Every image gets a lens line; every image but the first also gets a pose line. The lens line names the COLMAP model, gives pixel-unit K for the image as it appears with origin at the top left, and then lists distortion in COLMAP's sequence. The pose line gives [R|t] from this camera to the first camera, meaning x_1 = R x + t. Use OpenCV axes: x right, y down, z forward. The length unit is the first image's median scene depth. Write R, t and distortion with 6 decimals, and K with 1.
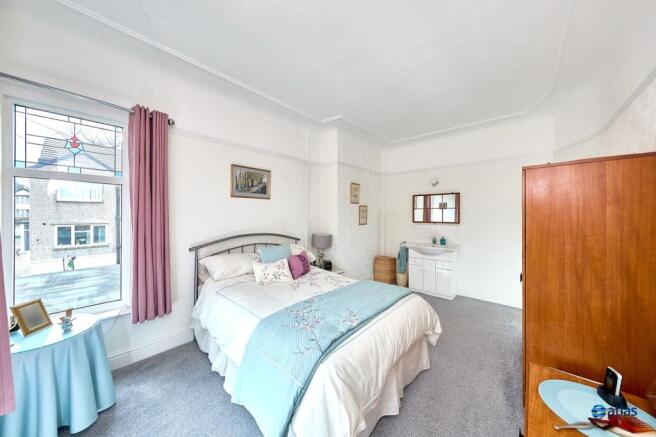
lens RADIAL K [[230.6, 0, 328.0], [0, 230.6, 218.5], [0, 0, 1]] dist [0.000162, 0.000006]
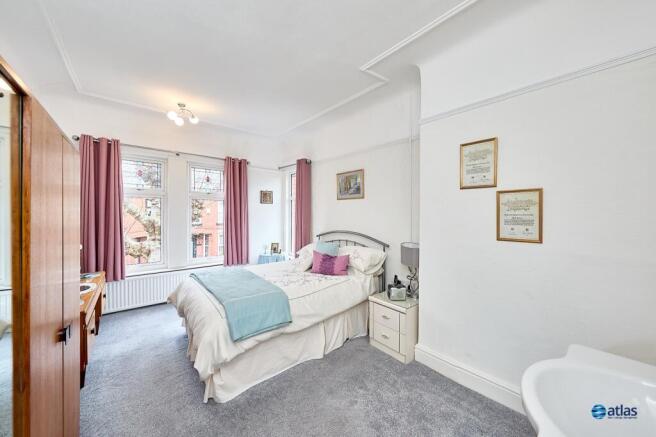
lens RADIAL K [[235.9, 0, 328.0], [0, 235.9, 218.5], [0, 0, 1]] dist [-0.000218, -0.000004]
pose [[-0.141432, 0.013524, -0.989856, 0.779728], [-0.026806, 0.999488, 0.017485, -0.012002], [0.989585, 0.029007, -0.140997, 1.028194]]
